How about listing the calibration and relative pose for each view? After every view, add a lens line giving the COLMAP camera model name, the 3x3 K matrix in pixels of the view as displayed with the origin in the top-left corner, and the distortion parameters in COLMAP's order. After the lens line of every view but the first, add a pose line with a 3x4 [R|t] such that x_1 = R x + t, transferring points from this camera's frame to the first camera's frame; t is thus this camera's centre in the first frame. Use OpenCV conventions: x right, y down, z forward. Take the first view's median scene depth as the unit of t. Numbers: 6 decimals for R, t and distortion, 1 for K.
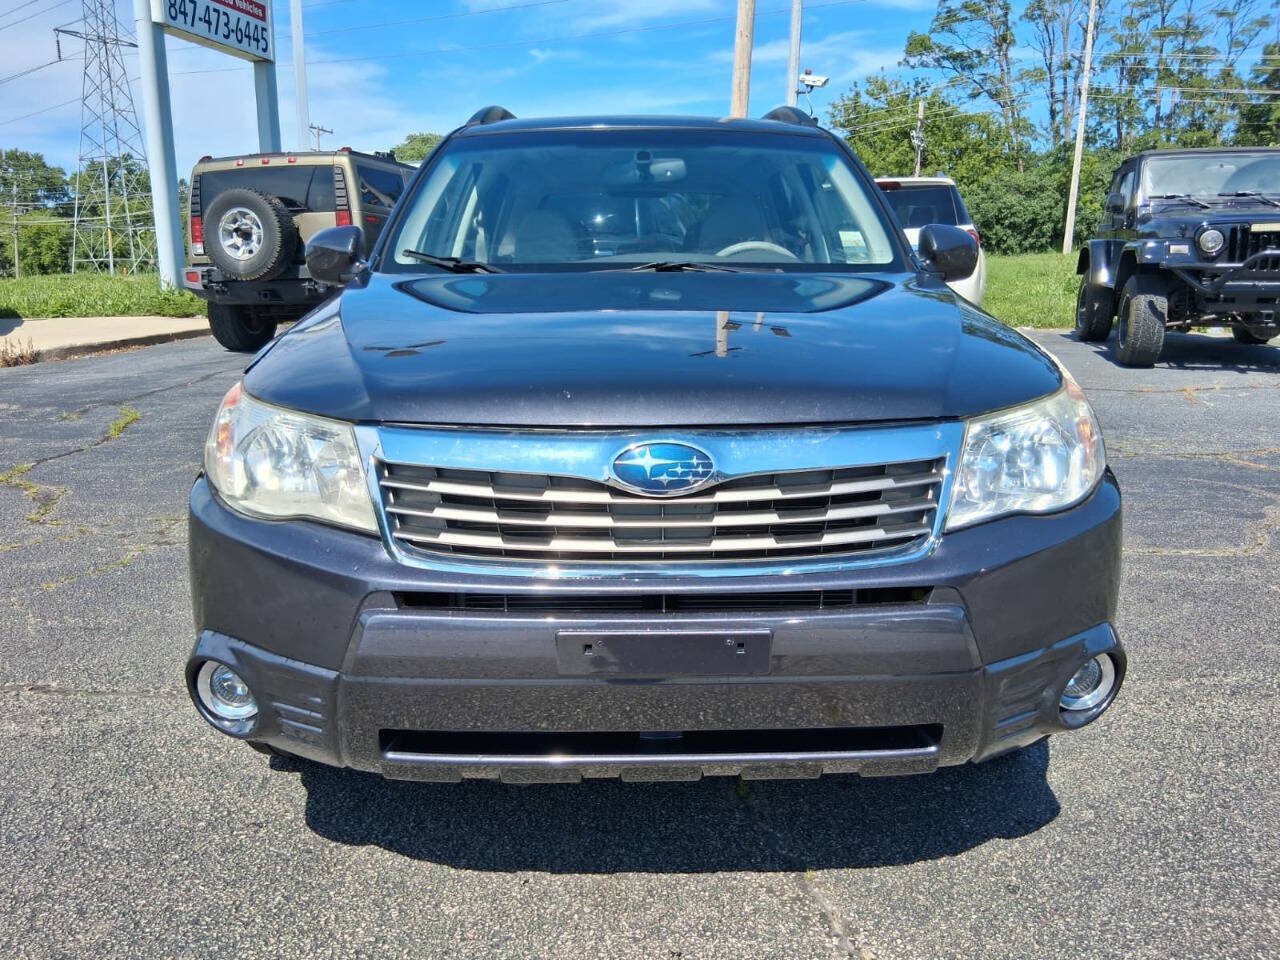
lens RADIAL K [[1016.9, 0, 669.6], [0, 1016.9, 460.6], [0, 0, 1]] dist [-0.035617, 0.049618]
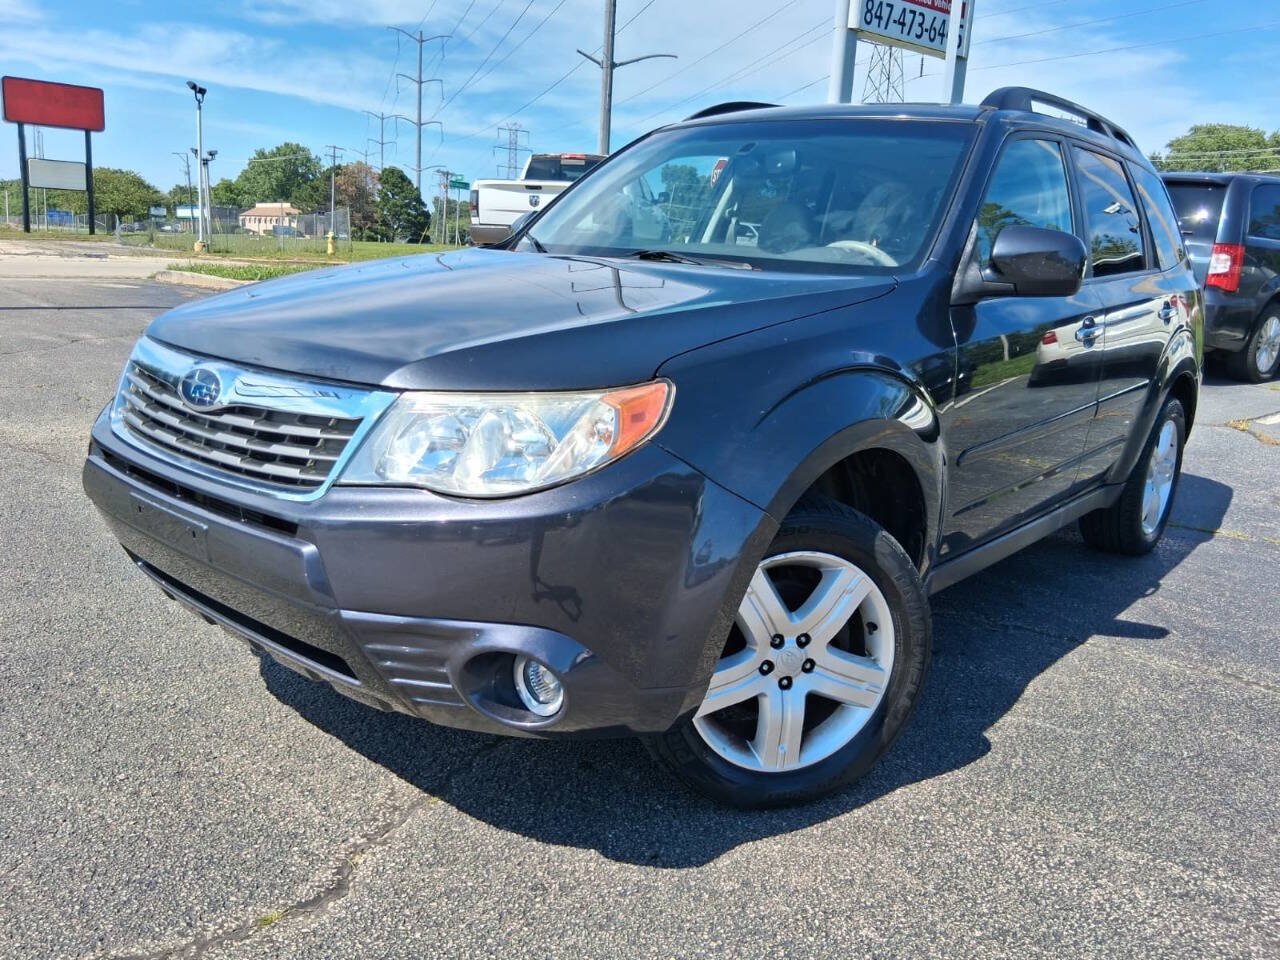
lens RADIAL K [[993.0, 0, 640.0], [0, 993.0, 480.0], [0, 0, 1]] dist [0.100451, -0.178169]
pose [[0.764335, 0.198888, -0.613381, 1.230467], [-0.184970, 0.978893, 0.086913, -0.093257], [0.617721, 0.047026, 0.784990, 0.354495]]
